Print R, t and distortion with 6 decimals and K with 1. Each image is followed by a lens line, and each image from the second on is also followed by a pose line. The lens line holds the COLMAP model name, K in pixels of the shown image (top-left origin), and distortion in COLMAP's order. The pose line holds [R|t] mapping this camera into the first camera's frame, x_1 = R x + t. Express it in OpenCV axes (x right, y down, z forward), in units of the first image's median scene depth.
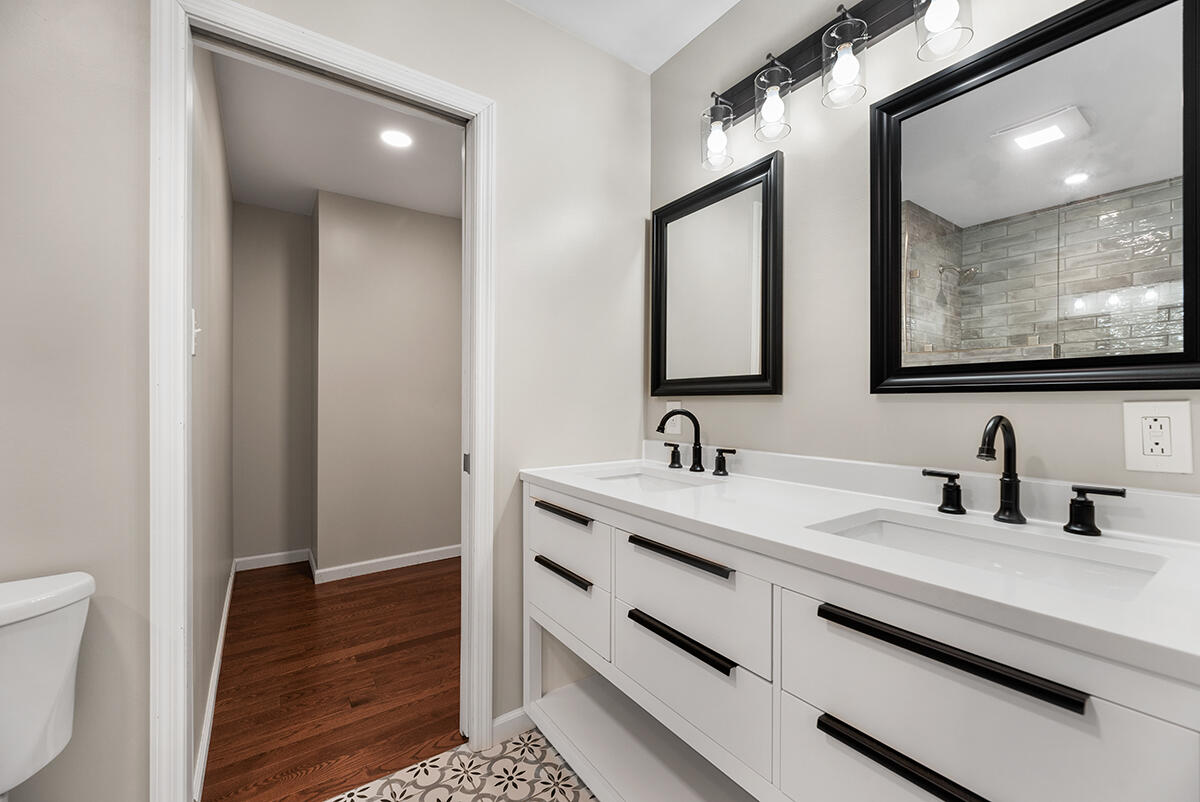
lens RADIAL K [[490.0, 0, 600.3], [0, 490.0, 404.2], [0, 0, 1]] dist [0.001381, -0.000820]
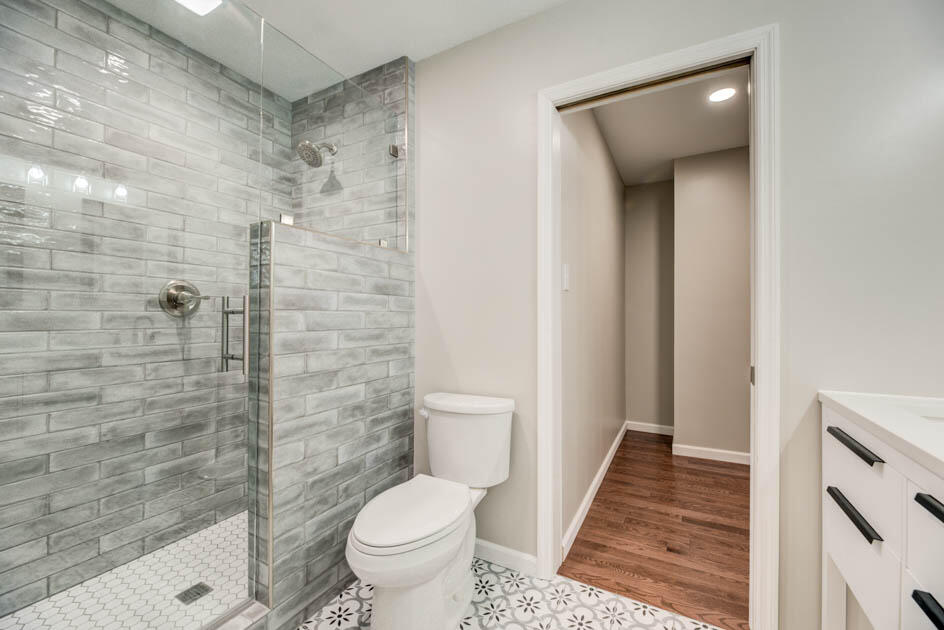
lens RADIAL K [[385.4, 0, 473.5], [0, 385.4, 312.8], [0, 0, 1]] dist [0.001381, -0.000820]
pose [[0.445881, -0.009823, -0.895038, 0.164040], [-0.003908, 0.999909, -0.012920, -0.001709], [0.895084, 0.009259, 0.445802, 0.060718]]
